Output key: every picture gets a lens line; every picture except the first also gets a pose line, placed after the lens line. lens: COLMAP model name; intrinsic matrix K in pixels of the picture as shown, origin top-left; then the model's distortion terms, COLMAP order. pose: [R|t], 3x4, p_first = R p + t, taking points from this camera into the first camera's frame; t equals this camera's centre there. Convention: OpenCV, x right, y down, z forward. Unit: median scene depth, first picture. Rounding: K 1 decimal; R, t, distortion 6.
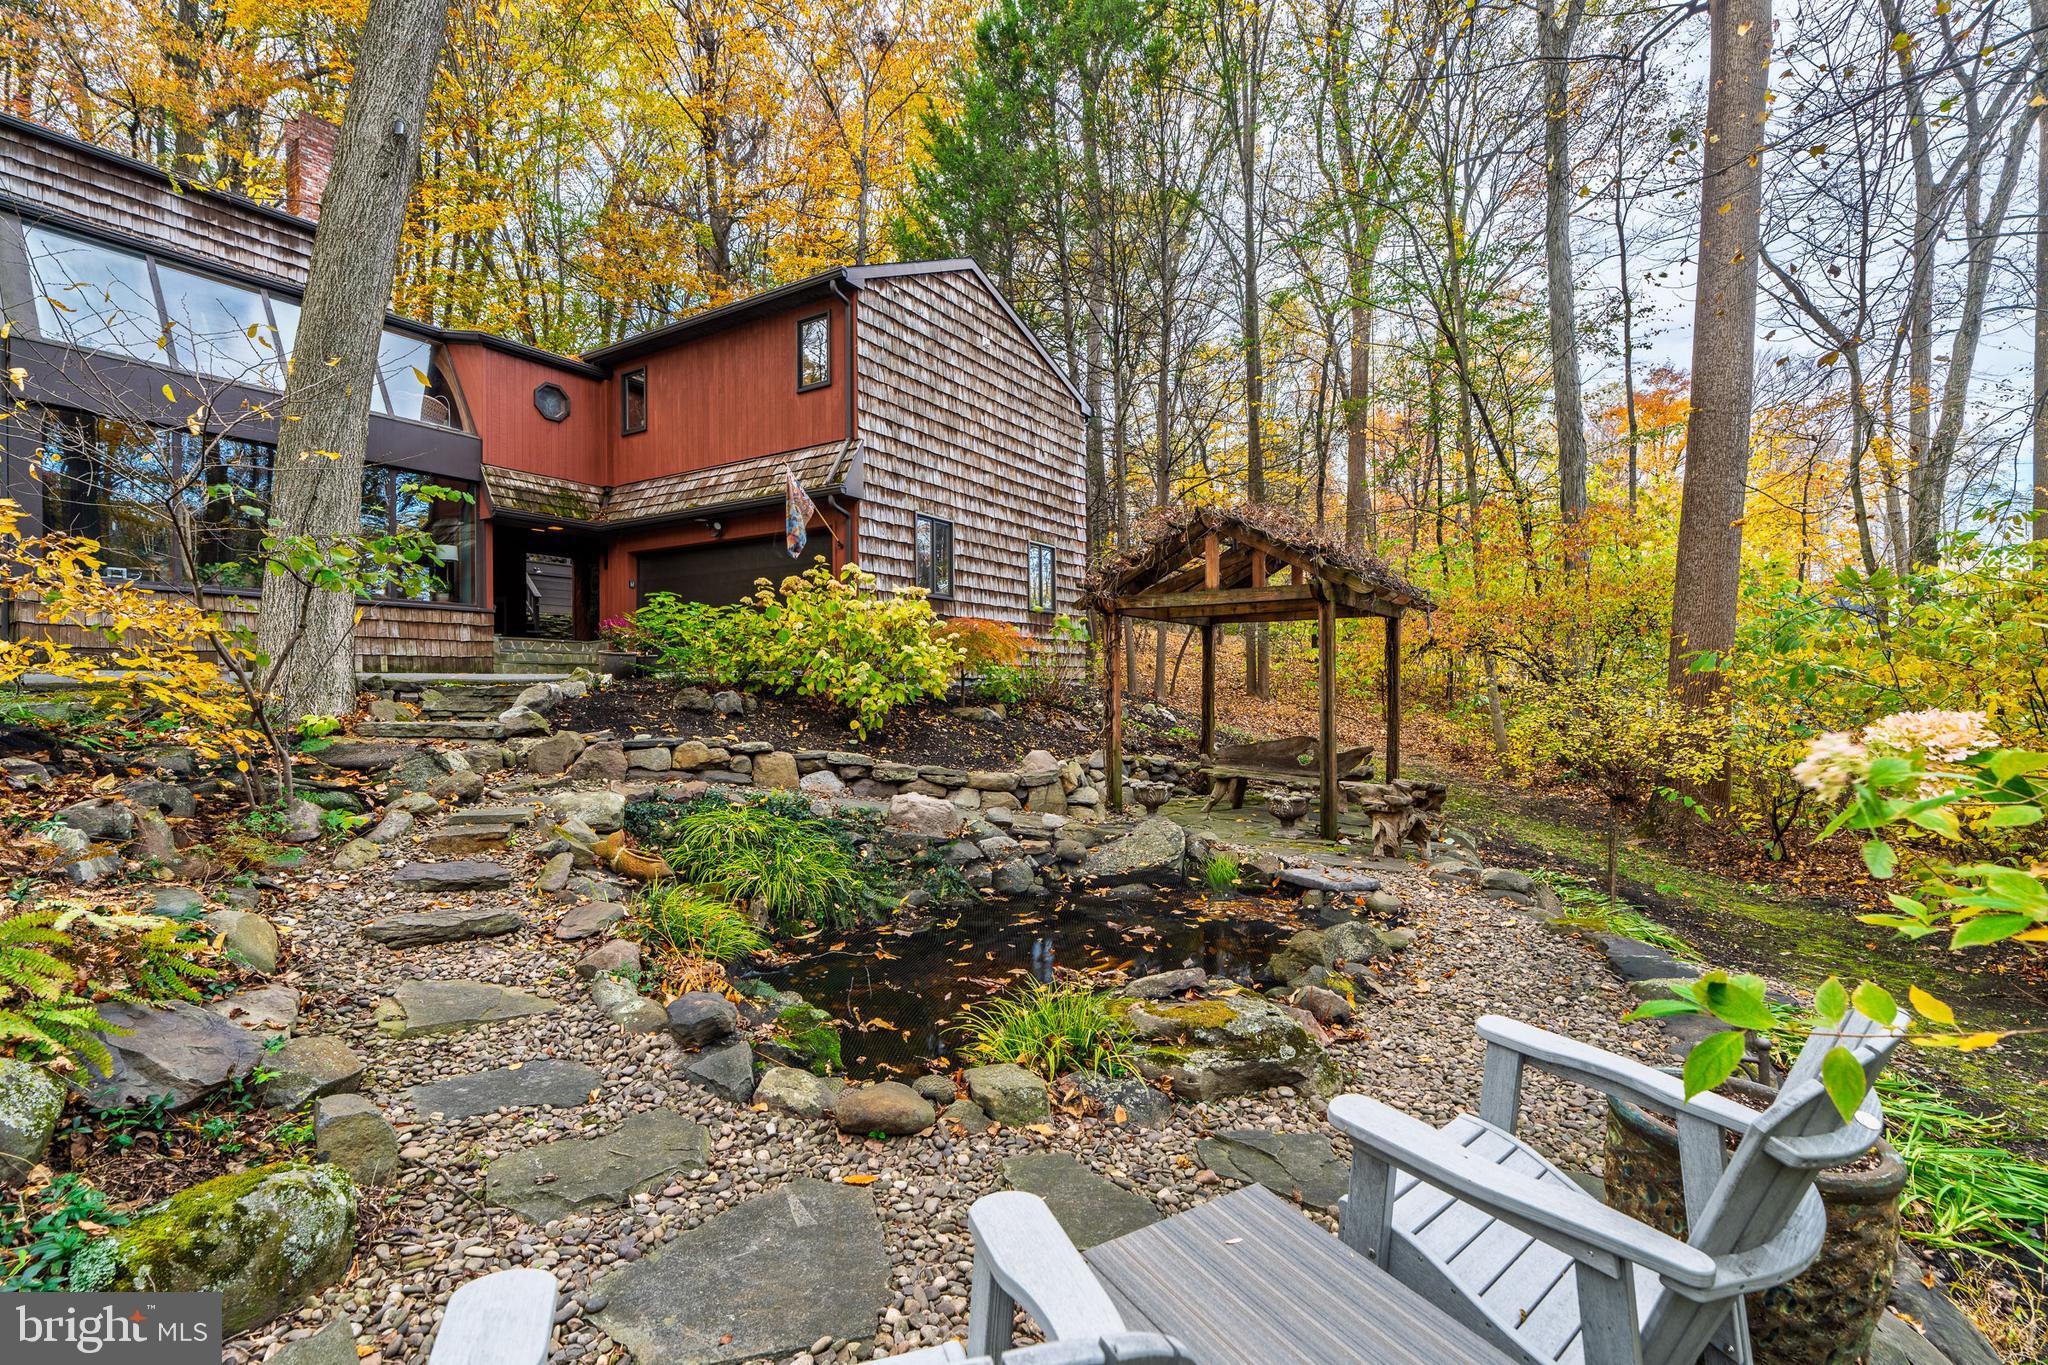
lens RADIAL K [[937.1, 0, 1026.3], [0, 937.1, 691.6], [0, 0, 1]] dist [-0.002755, 0.001157]
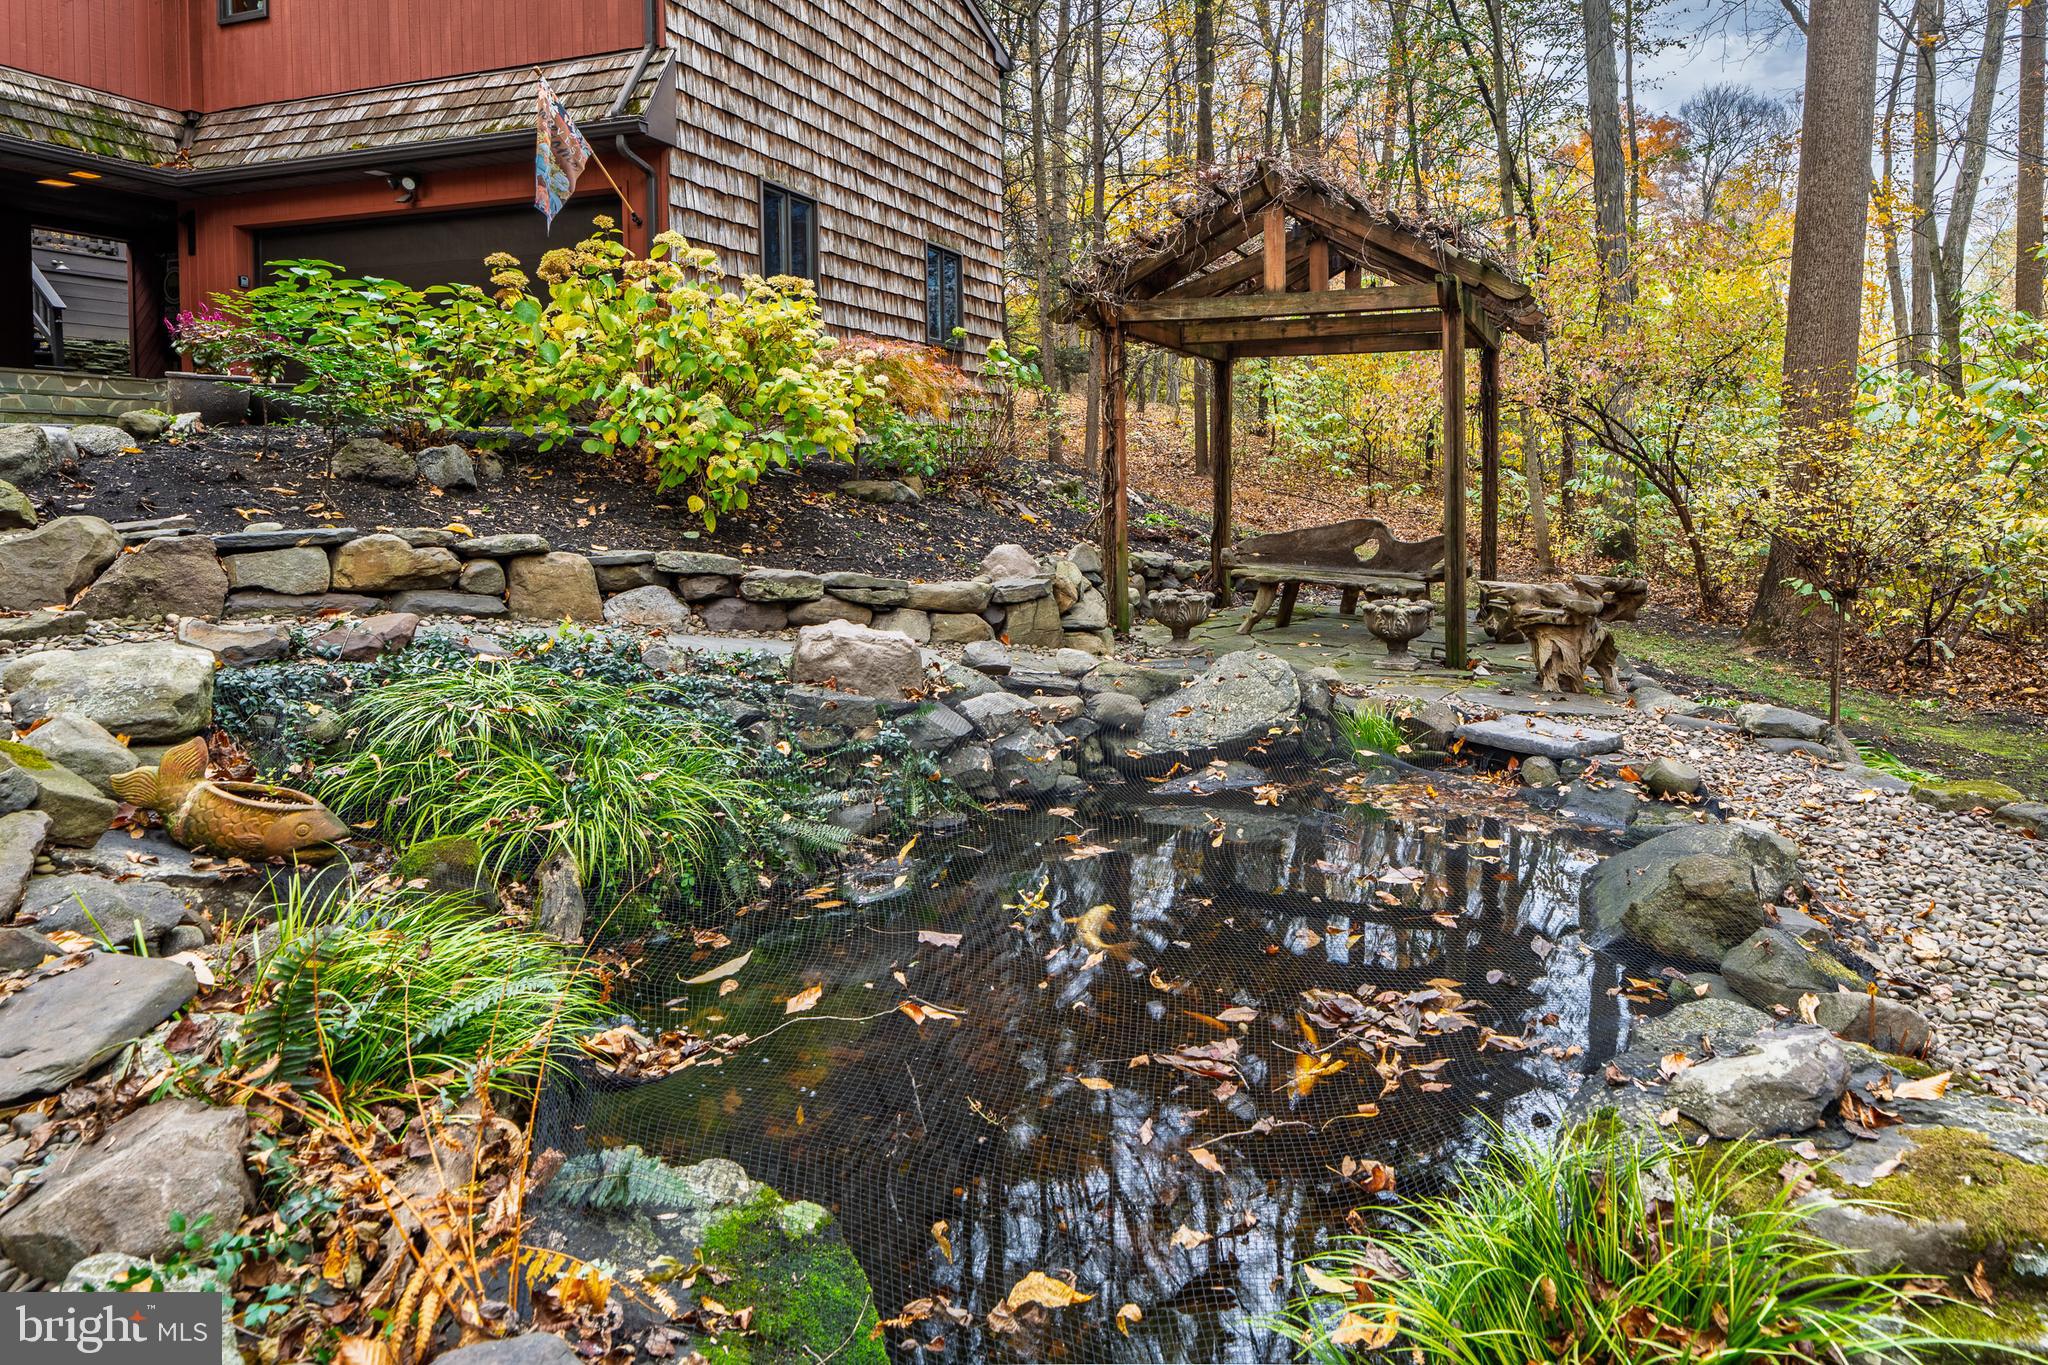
lens RADIAL K [[937.1, 0, 977.8], [0, 937.1, 520.7], [0, 0, 1]] dist [-0.002755, 0.001157]
pose [[0.968031, -0.008444, 0.250689, -0.157955], [0.005293, 0.999898, 0.013241, 0.038114], [-0.250775, -0.011491, 0.967977, 0.401663]]
